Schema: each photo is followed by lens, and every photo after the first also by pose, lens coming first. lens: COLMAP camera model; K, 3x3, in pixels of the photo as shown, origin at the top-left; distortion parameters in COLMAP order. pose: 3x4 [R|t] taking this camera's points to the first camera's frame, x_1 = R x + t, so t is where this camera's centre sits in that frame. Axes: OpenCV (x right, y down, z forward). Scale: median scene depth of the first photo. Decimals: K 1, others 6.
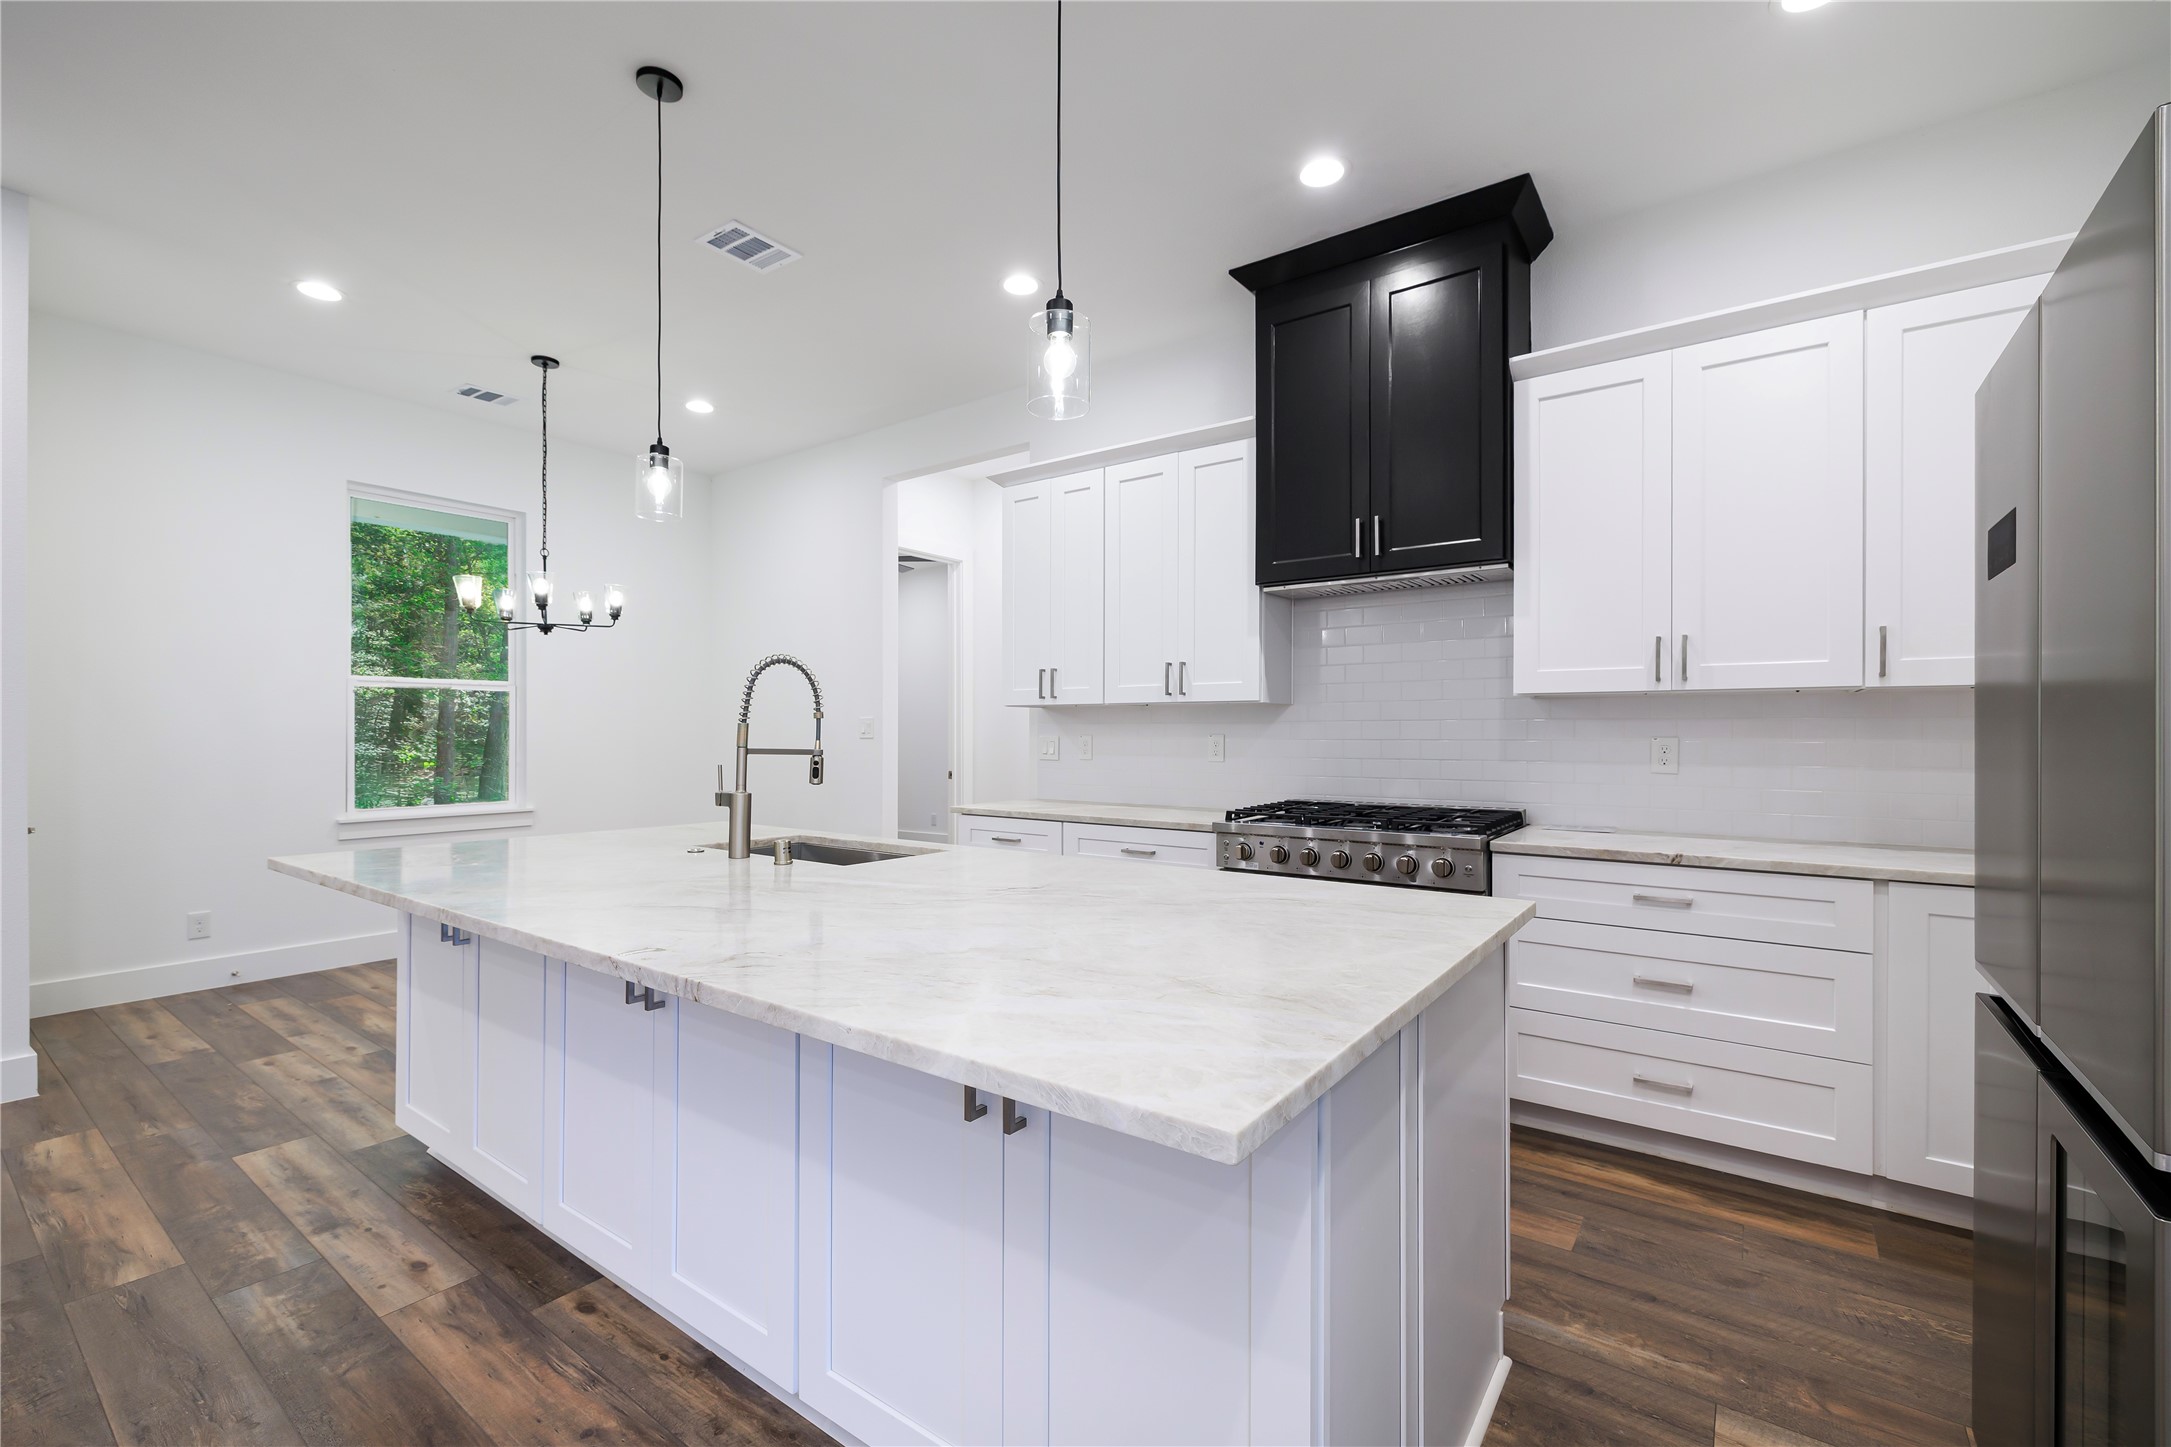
lens RADIAL K [[921.2, 0, 1085.5], [0, 921.2, 729.9], [0, 0, 1]] dist [-0.001762, 0.001198]
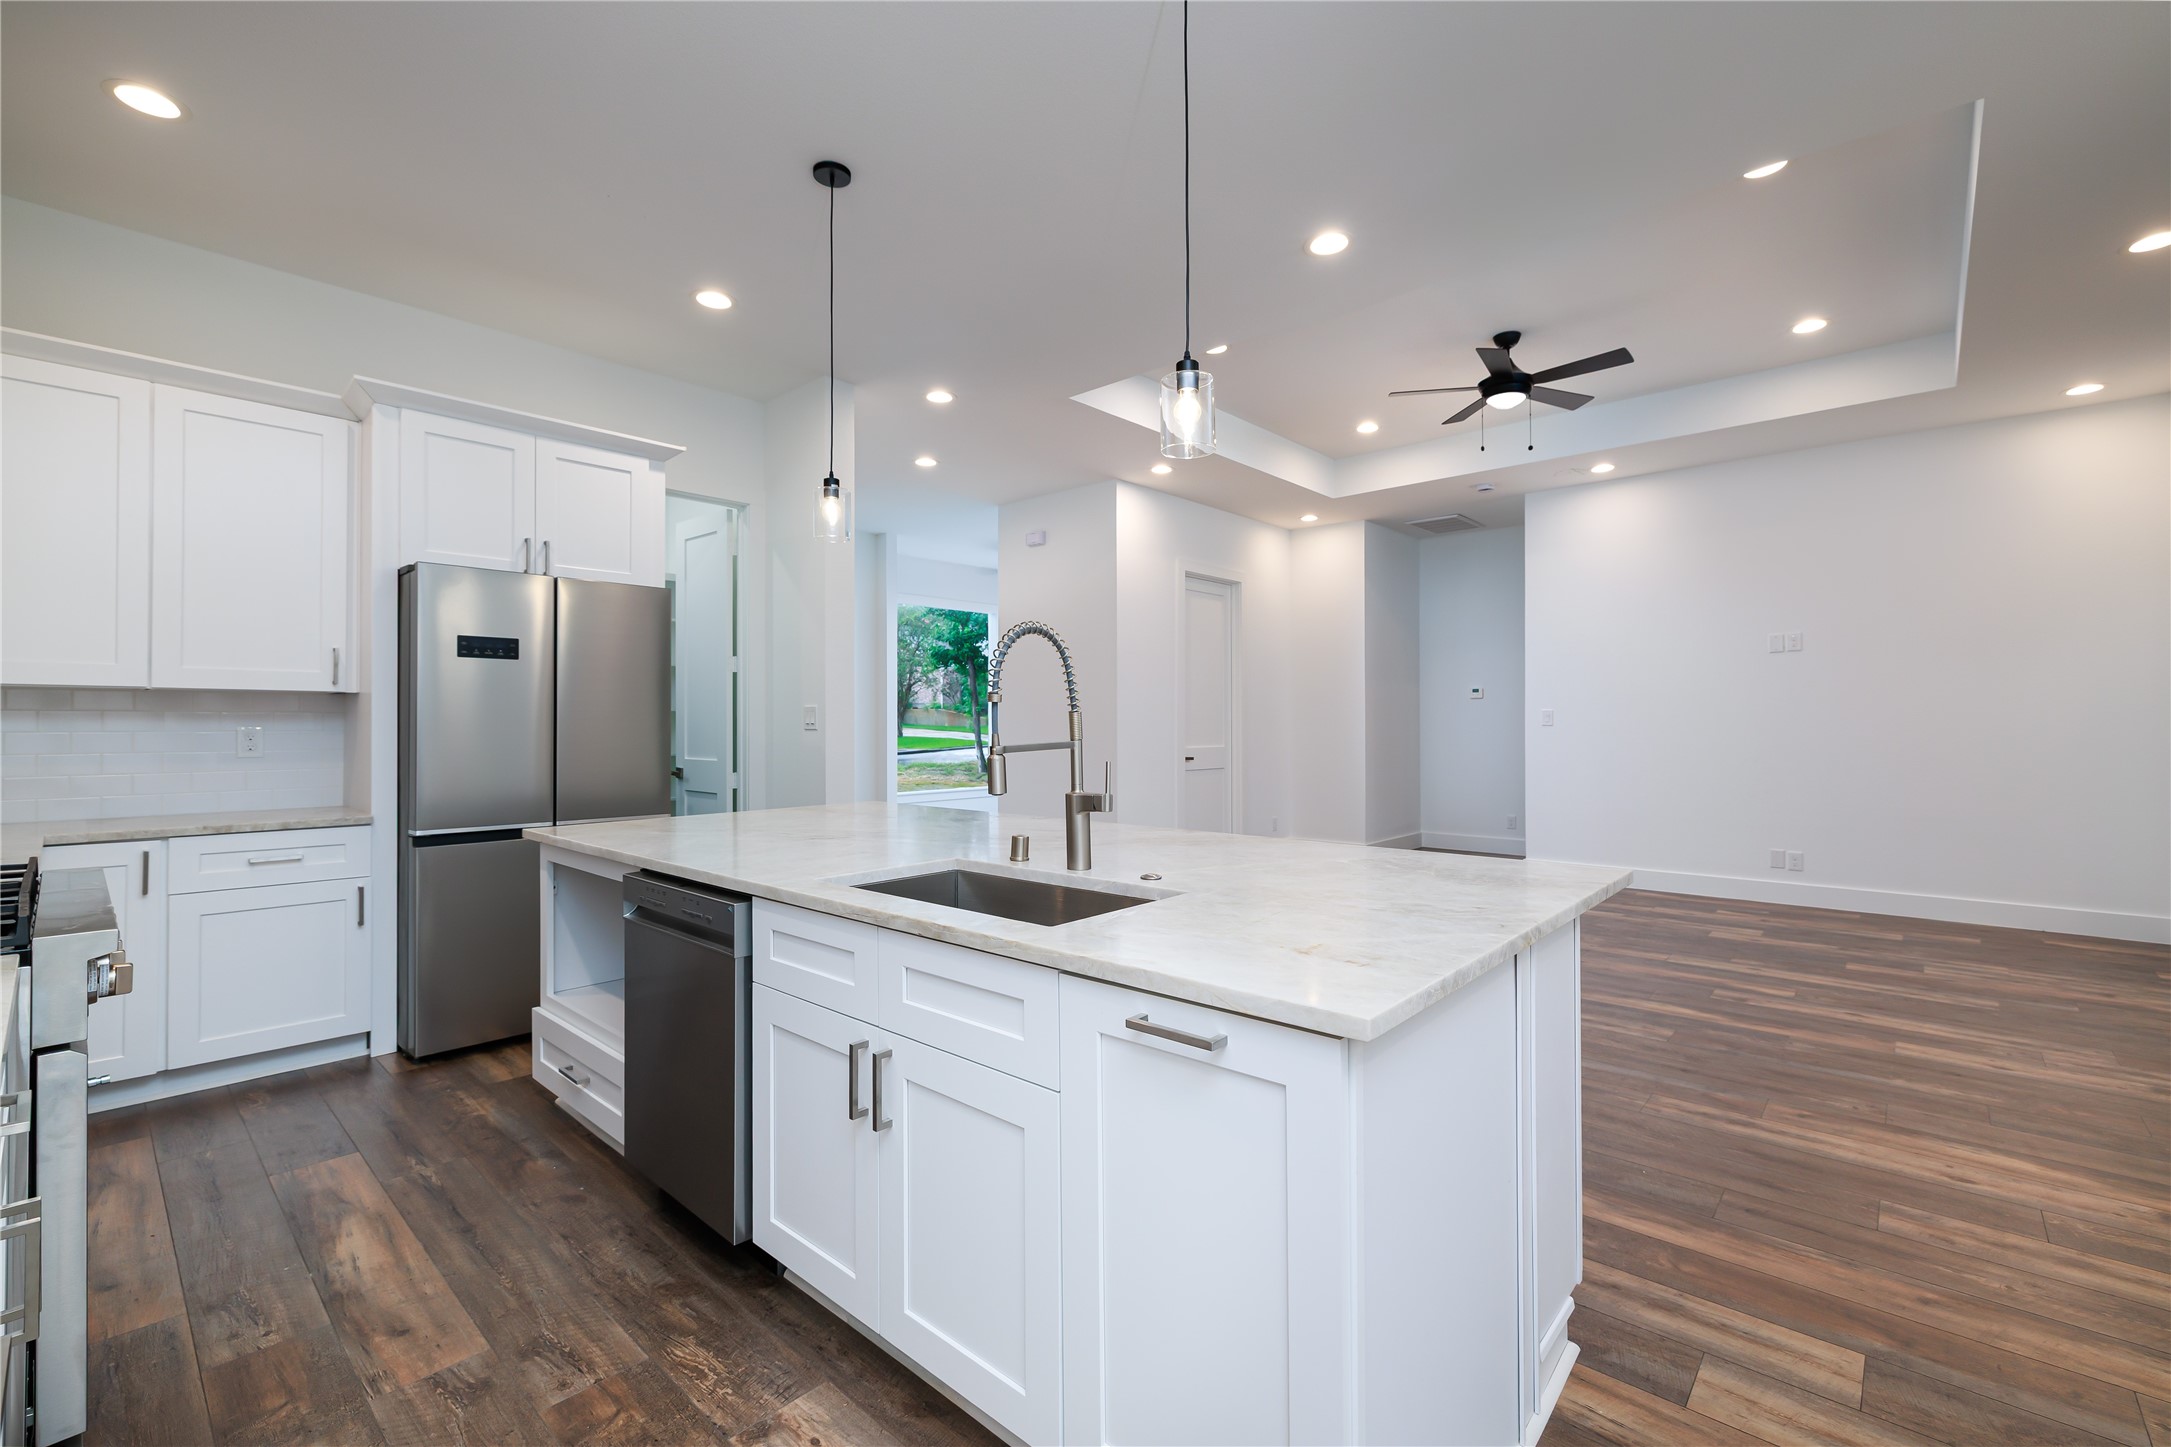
lens RADIAL K [[921.2, 0, 1074.5], [0, 921.2, 726.3], [0, 0, 1]] dist [-0.001762, 0.001198]
pose [[-0.995118, 0.002094, 0.098673, -0.393770], [0.001967, 0.999997, -0.001390, 0.007728], [-0.098675, -0.001189, -0.995119, 1.601753]]
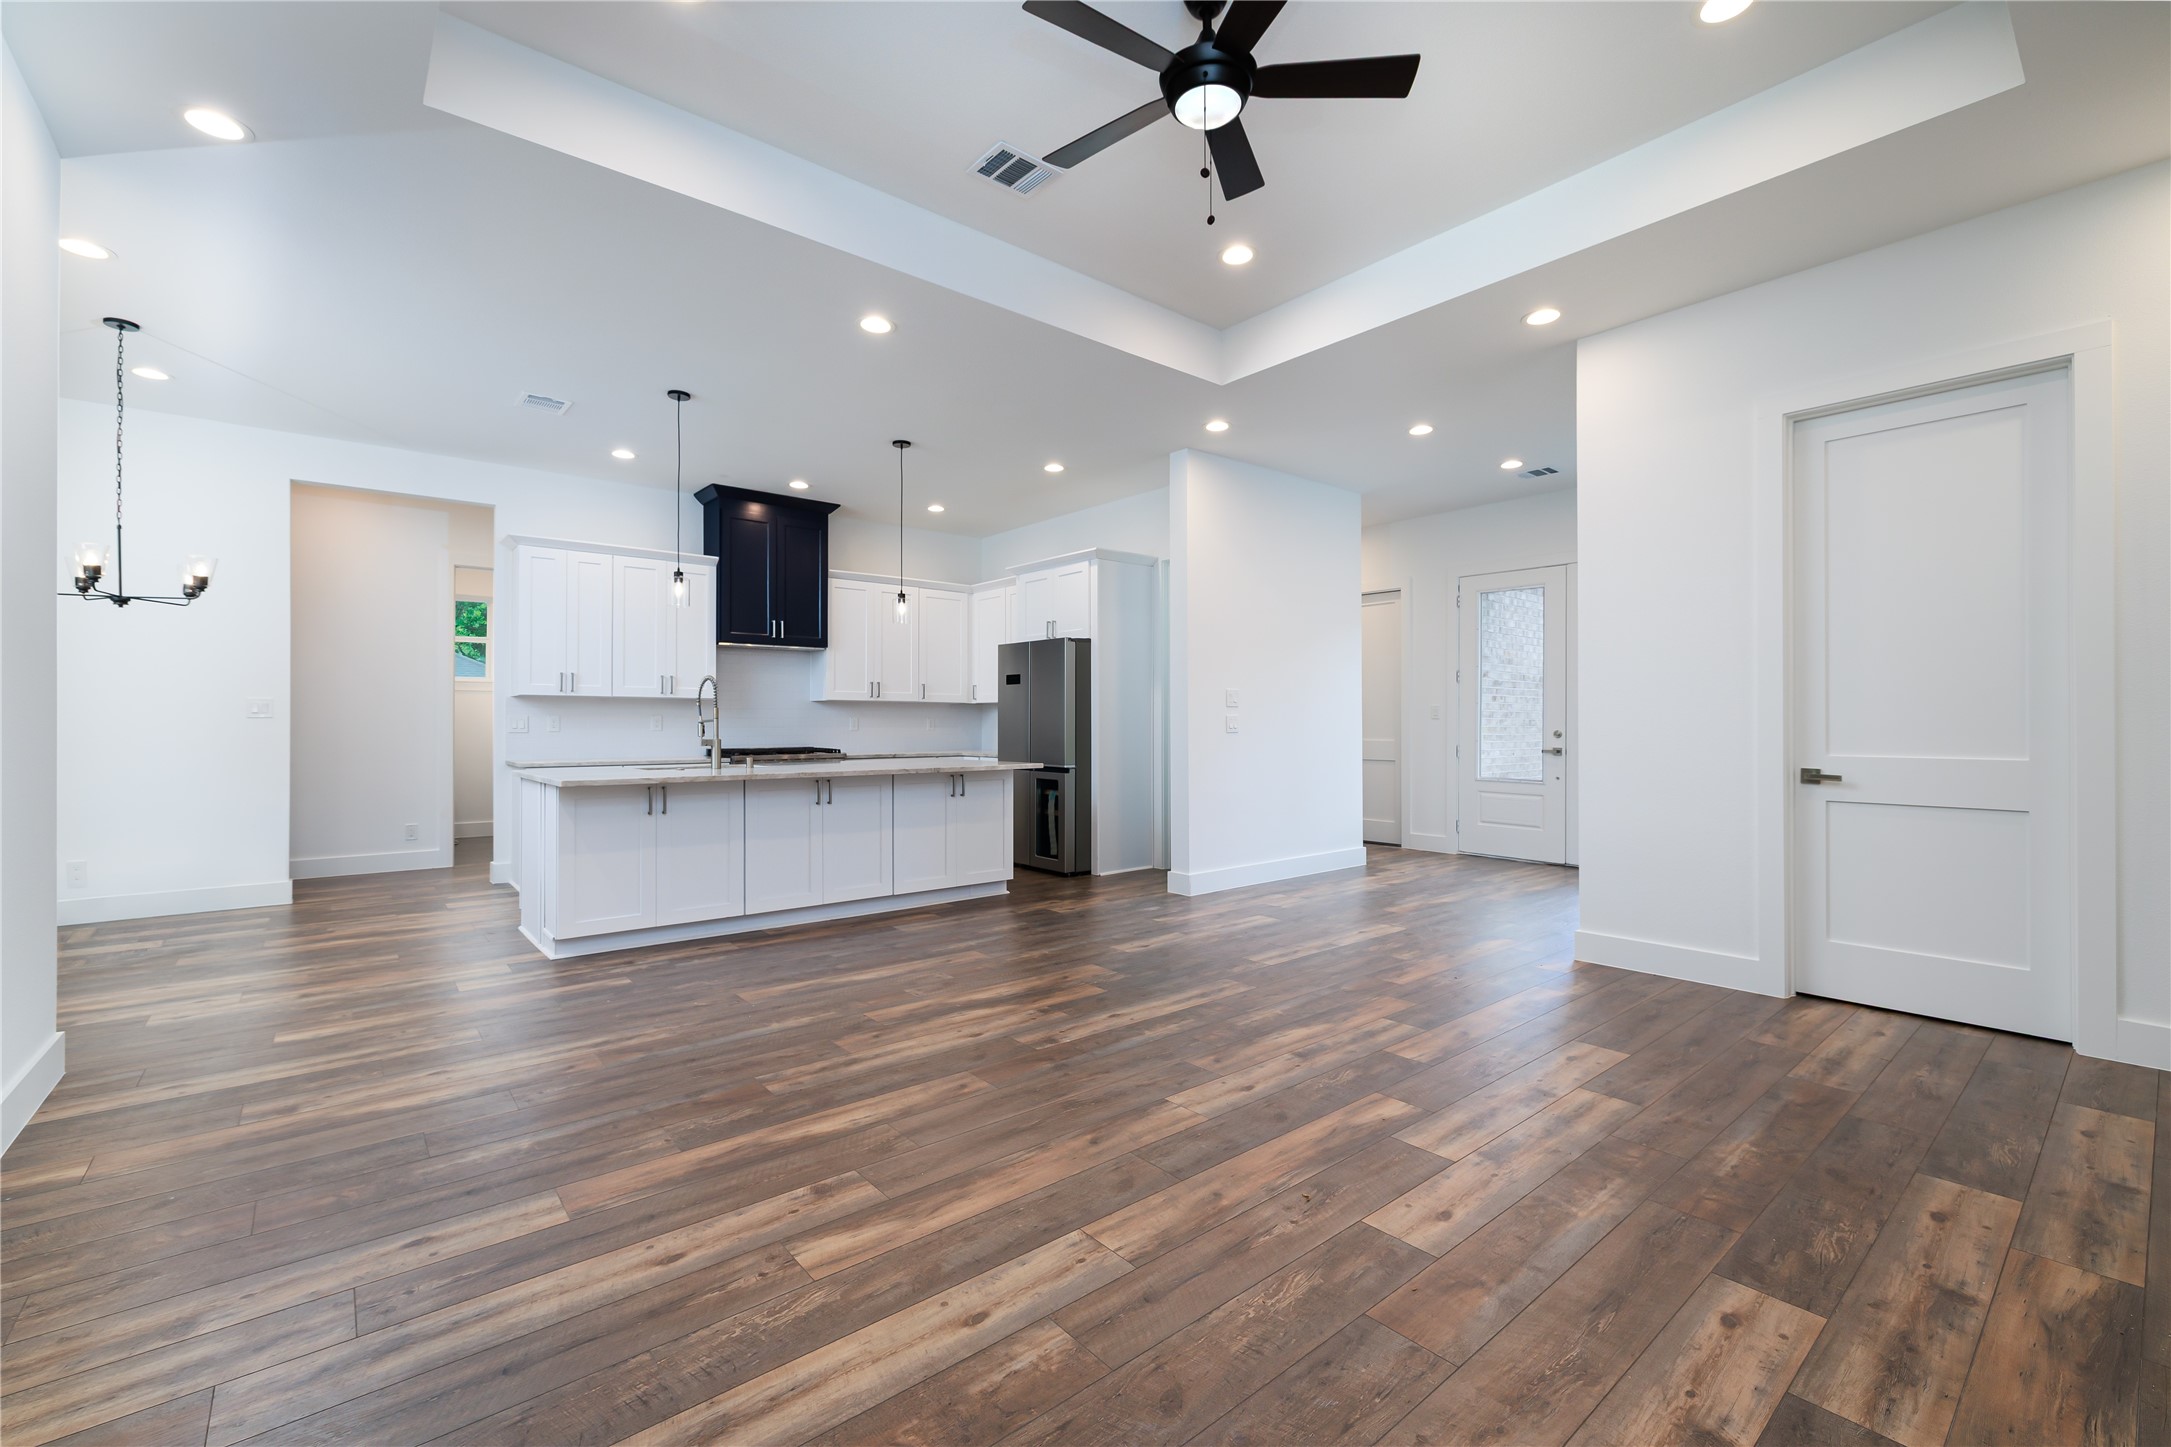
lens RADIAL K [[921.2, 0, 1081.2], [0, 921.2, 725.9], [0, 0, 1]] dist [-0.001762, 0.001198]
pose [[0.236396, -0.003857, 0.971649, -1.993338], [-0.002902, 0.999985, 0.004676, 0.019923], [-0.971653, -0.003925, 0.236381, -0.312410]]
